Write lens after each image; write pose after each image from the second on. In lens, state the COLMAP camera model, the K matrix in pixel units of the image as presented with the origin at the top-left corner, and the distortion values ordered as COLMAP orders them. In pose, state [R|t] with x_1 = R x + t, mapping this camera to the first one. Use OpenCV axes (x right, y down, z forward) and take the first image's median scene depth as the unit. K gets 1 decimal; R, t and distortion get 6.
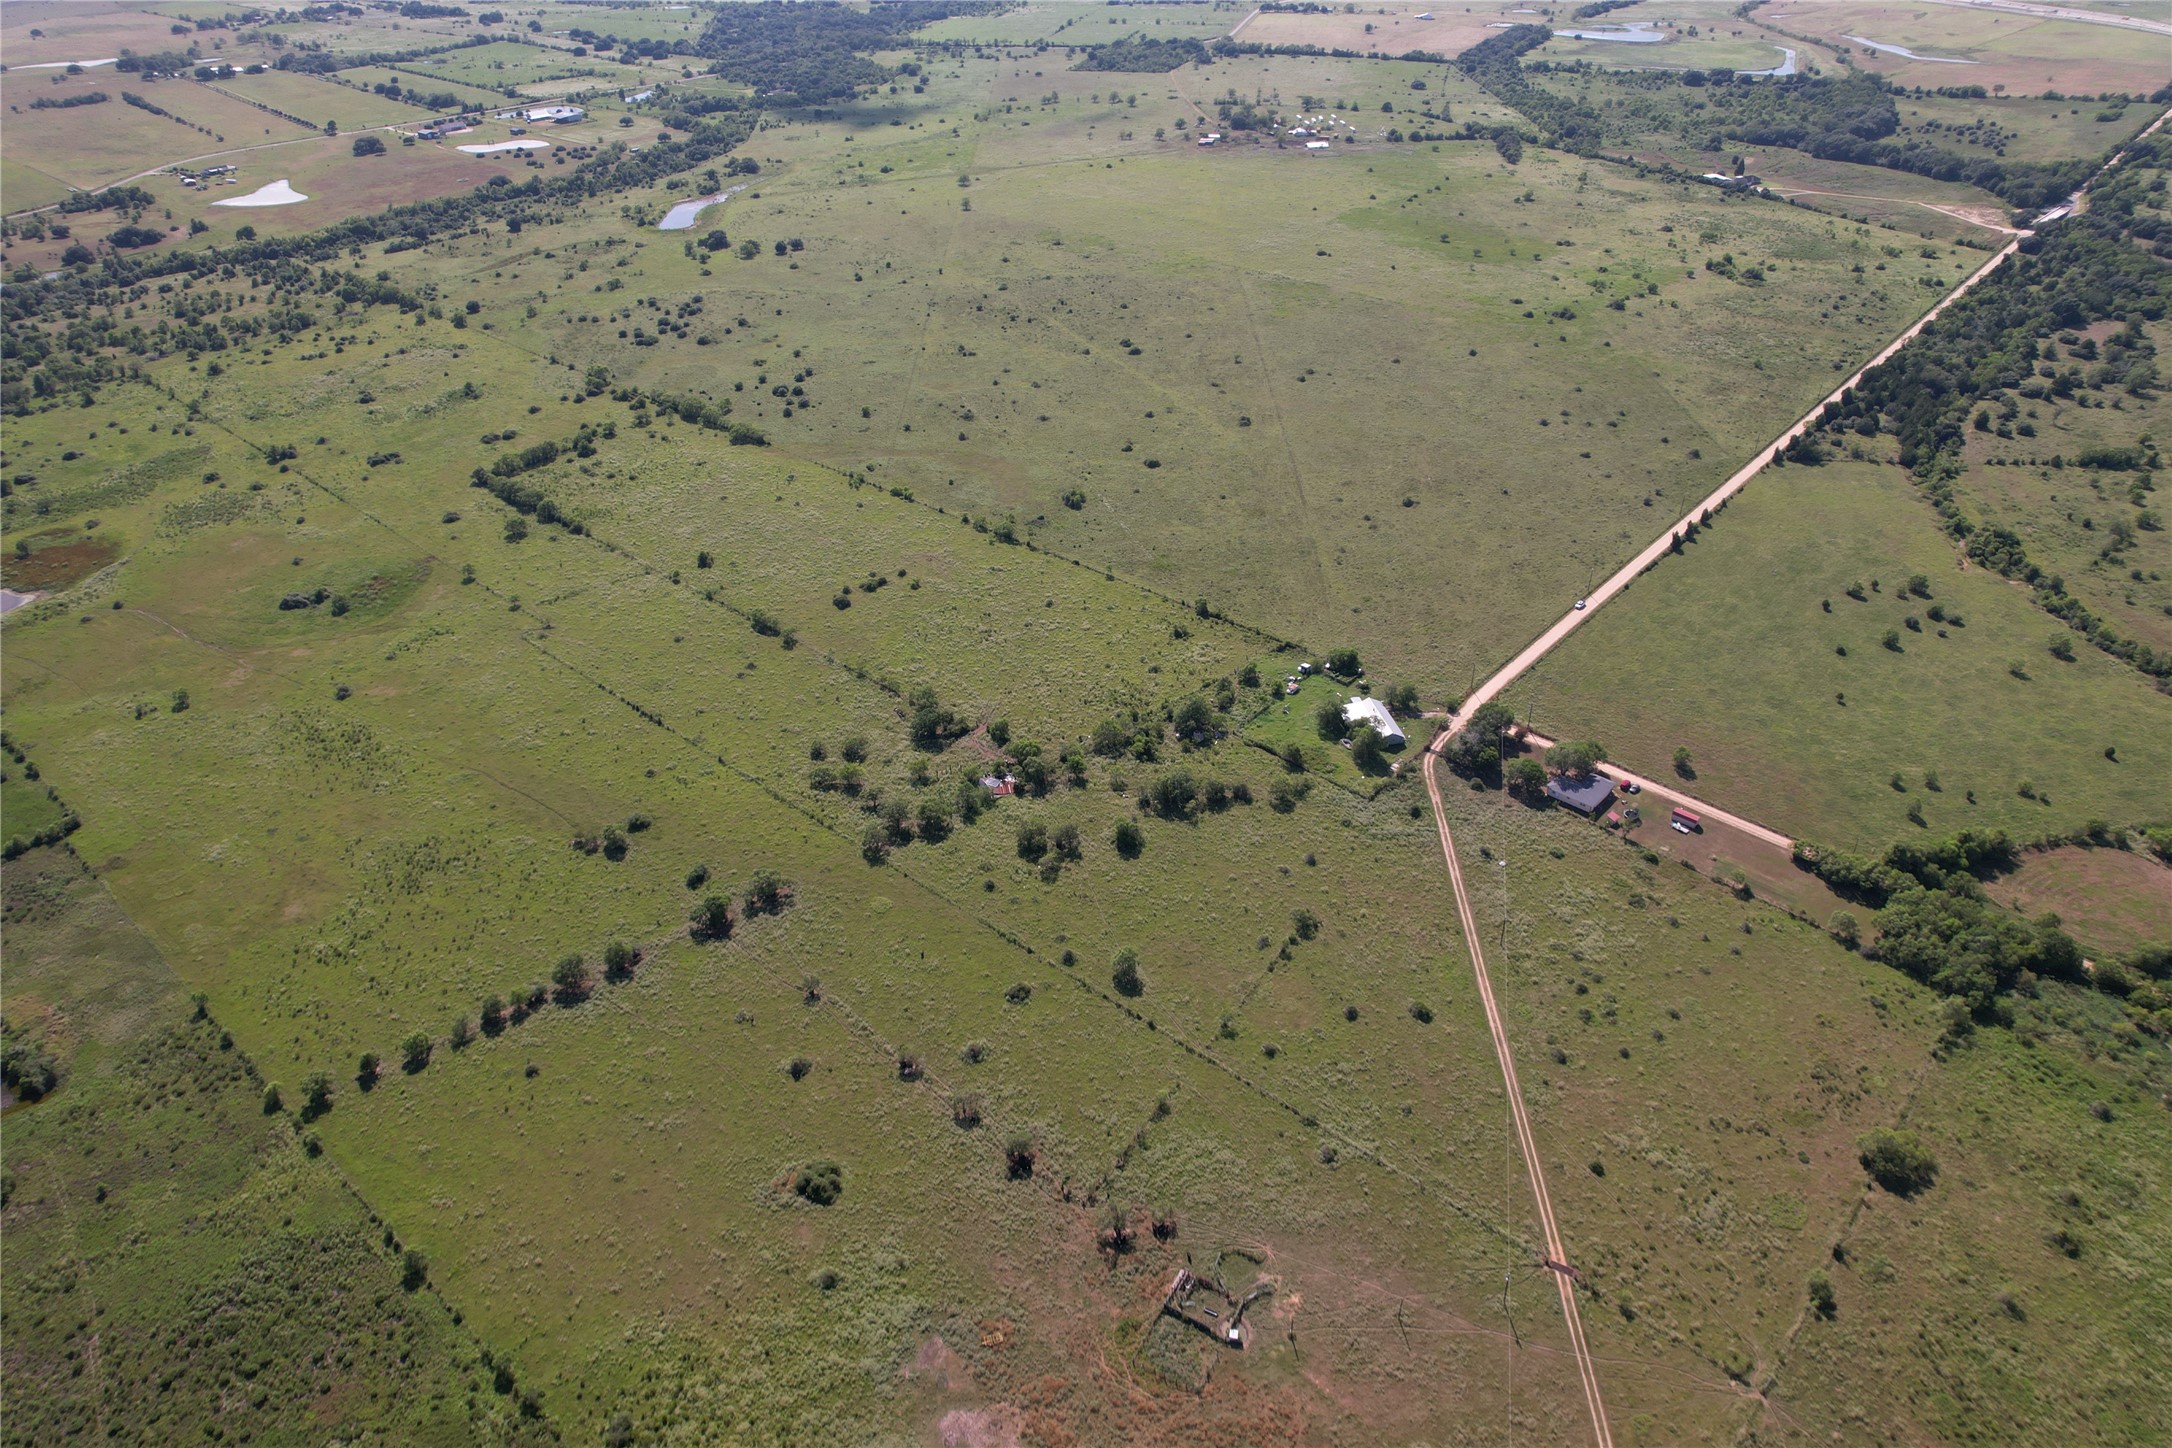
lens RADIAL K [[1390.4, 0, 1096.6], [0, 1390.4, 734.2], [0, 0, 1]] dist [-0.078701, 0.070567]
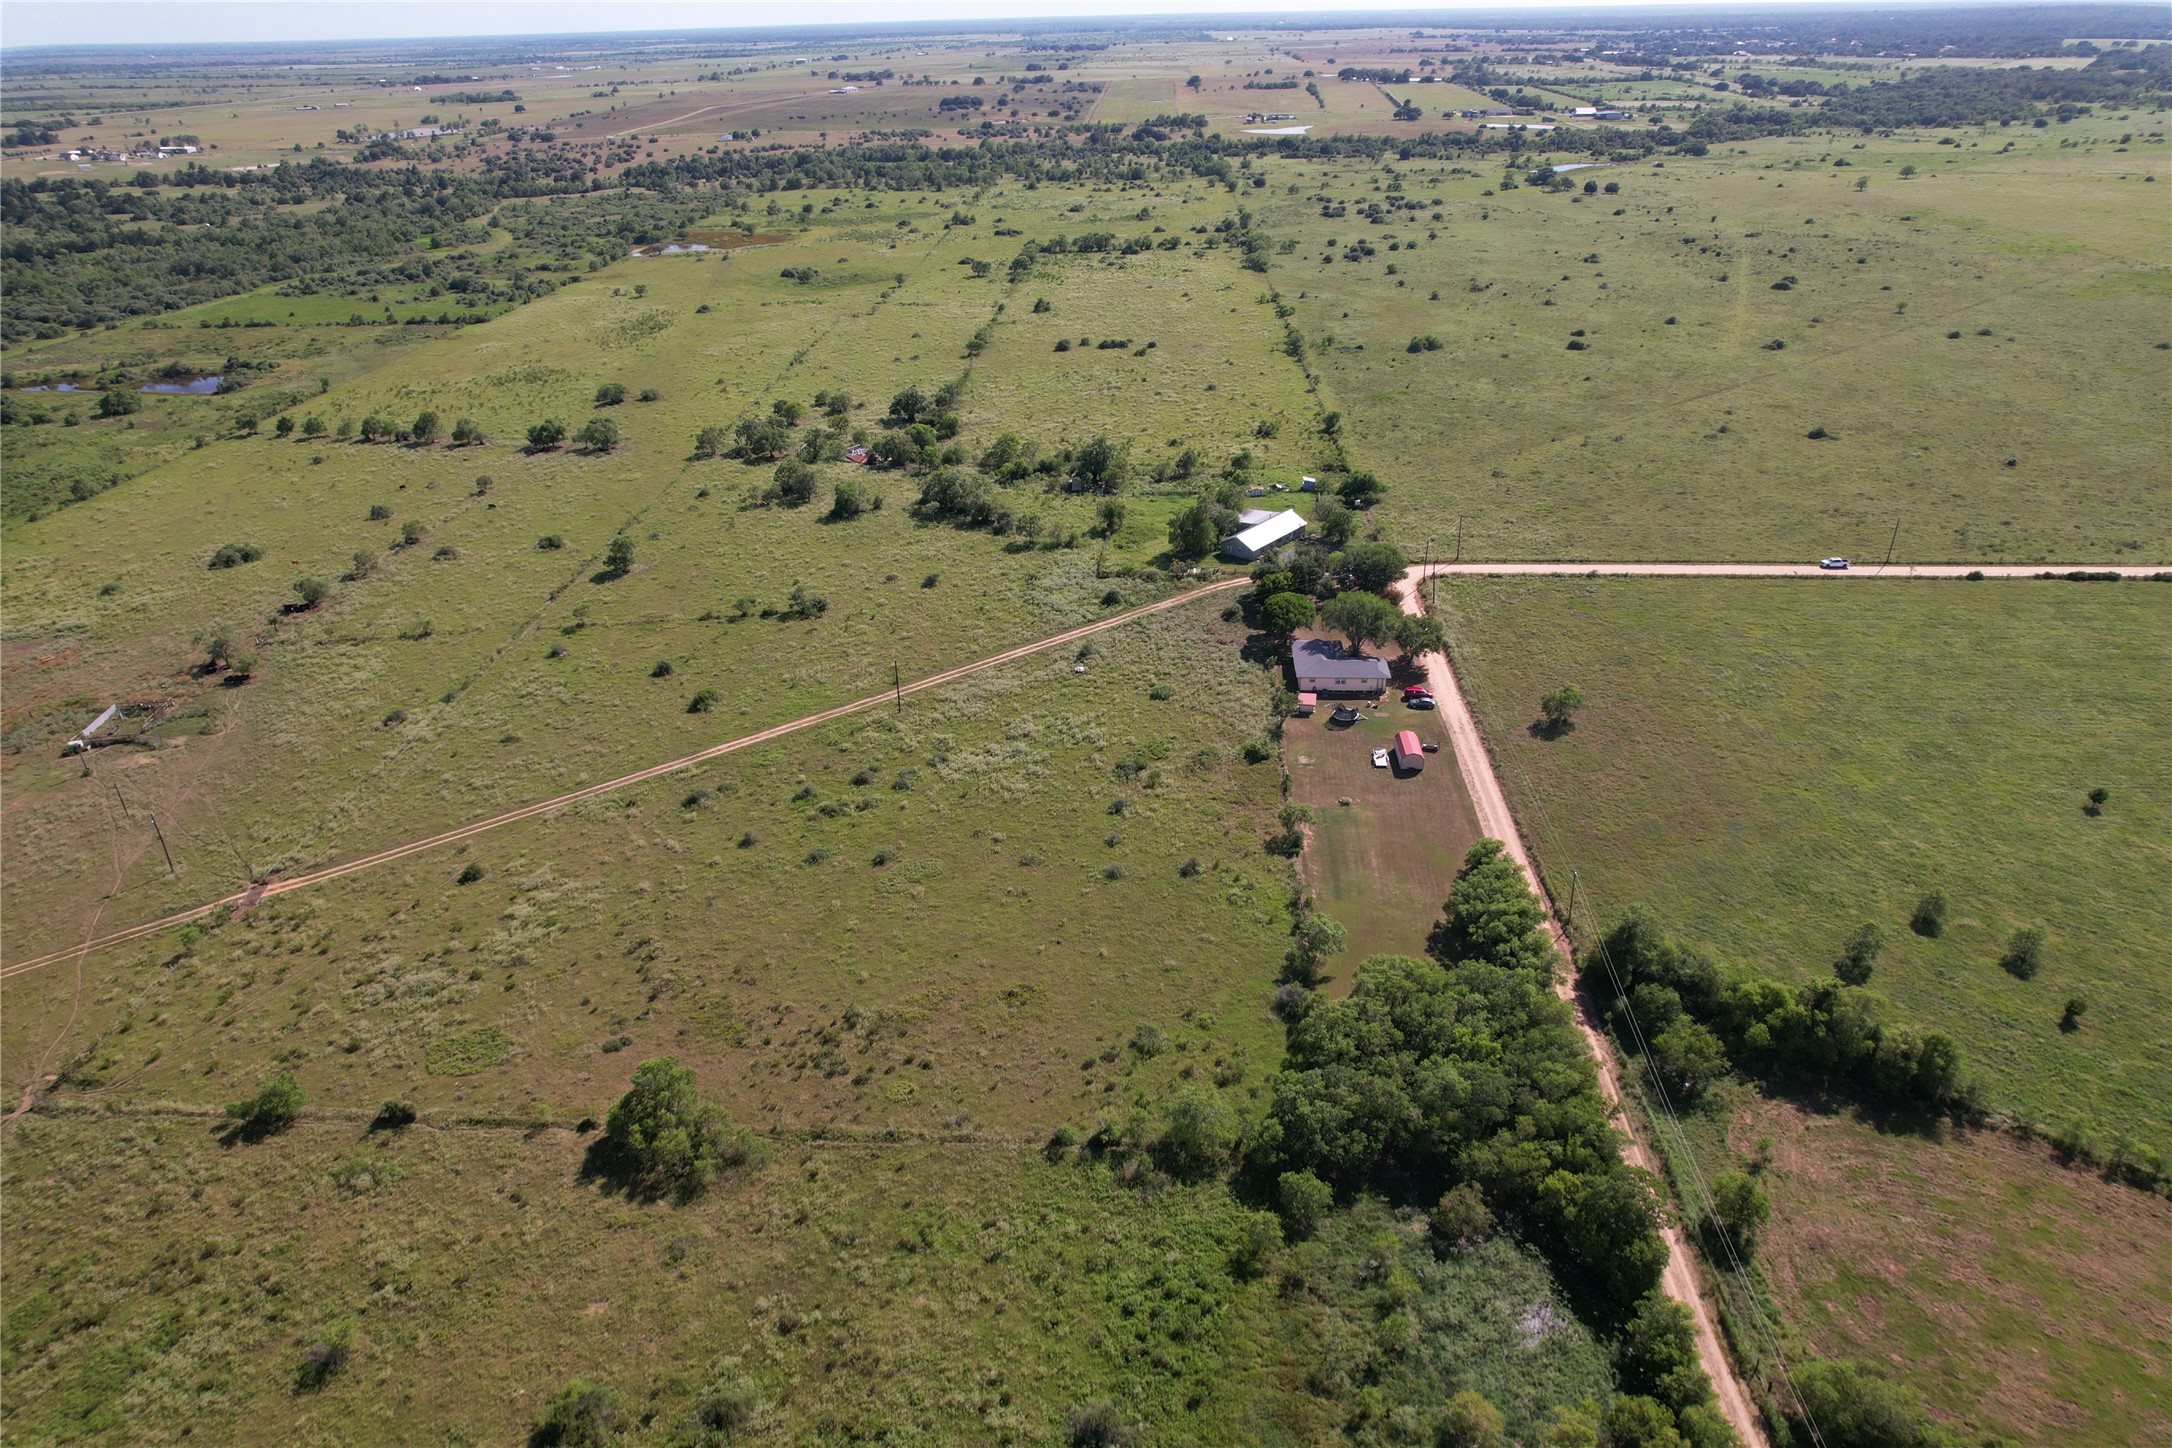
lens RADIAL K [[1390.4, 0, 1096.6], [0, 1390.4, 734.2], [0, 0, 1]] dist [-0.078701, 0.070567]
pose [[0.630553, 0.364157, -0.685414, 0.658222], [-0.423799, 0.901371, 0.089016, 0.053729], [0.650229, 0.234348, 0.722692, 0.488243]]
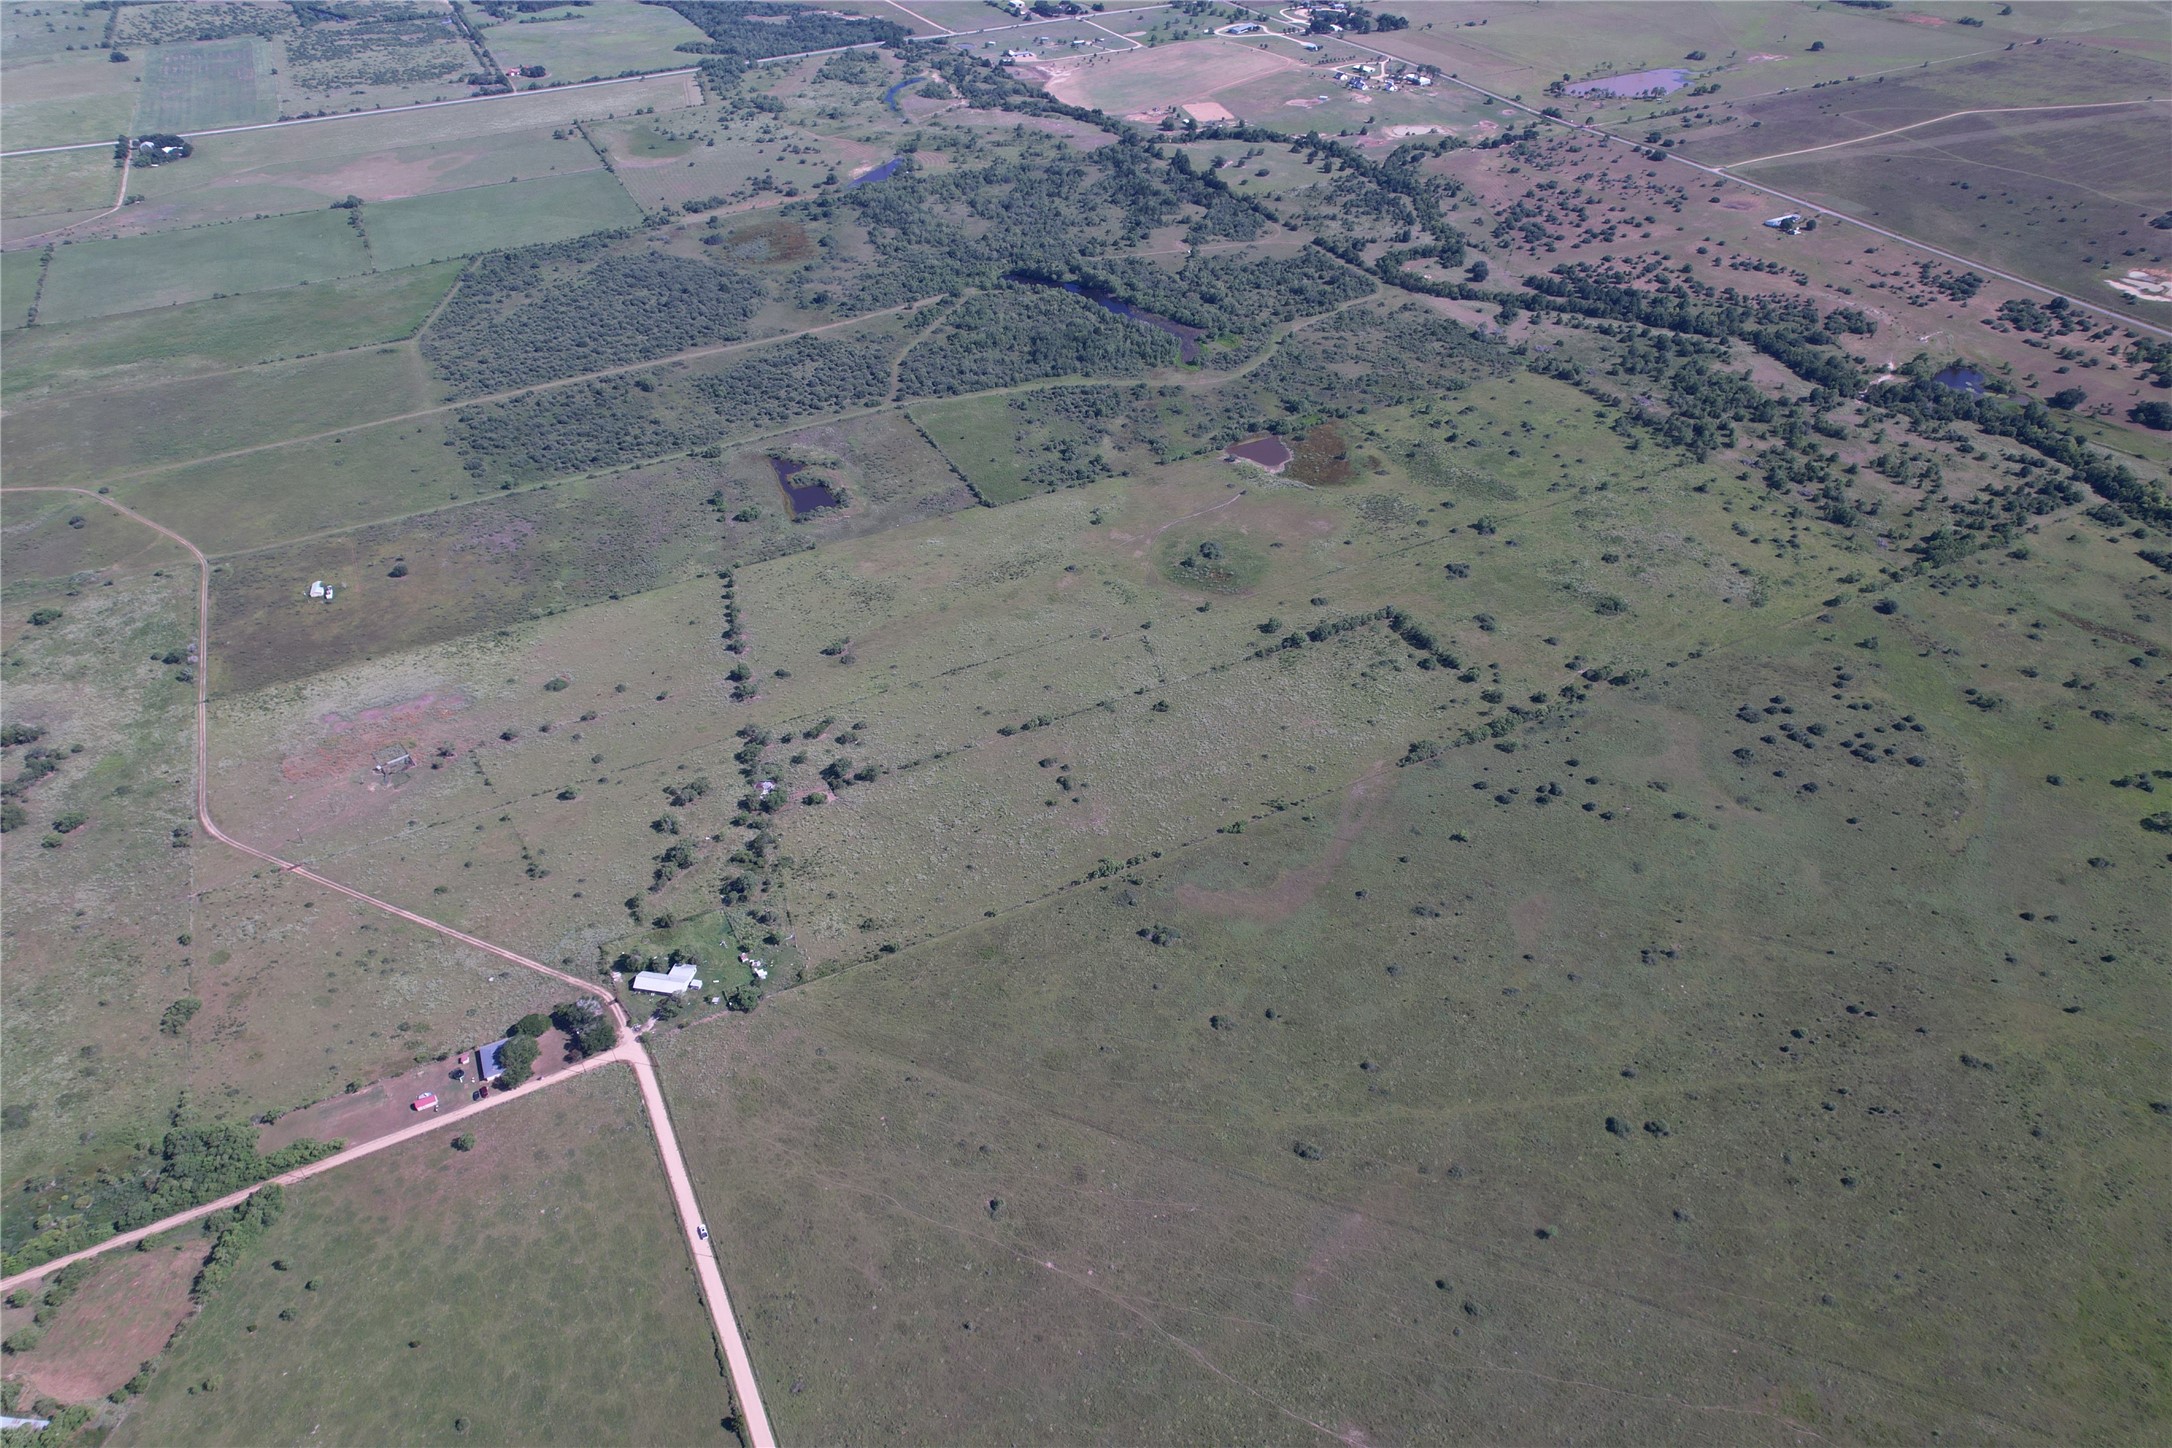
lens RADIAL K [[1390.4, 0, 1096.6], [0, 1390.4, 734.2], [0, 0, 1]] dist [-0.078701, 0.070567]
pose [[-0.369036, 0.600911, -0.709026, 0.824505], [-0.505854, 0.510119, 0.695622, -1.219200], [0.779695, 0.615374, 0.115721, 1.036063]]
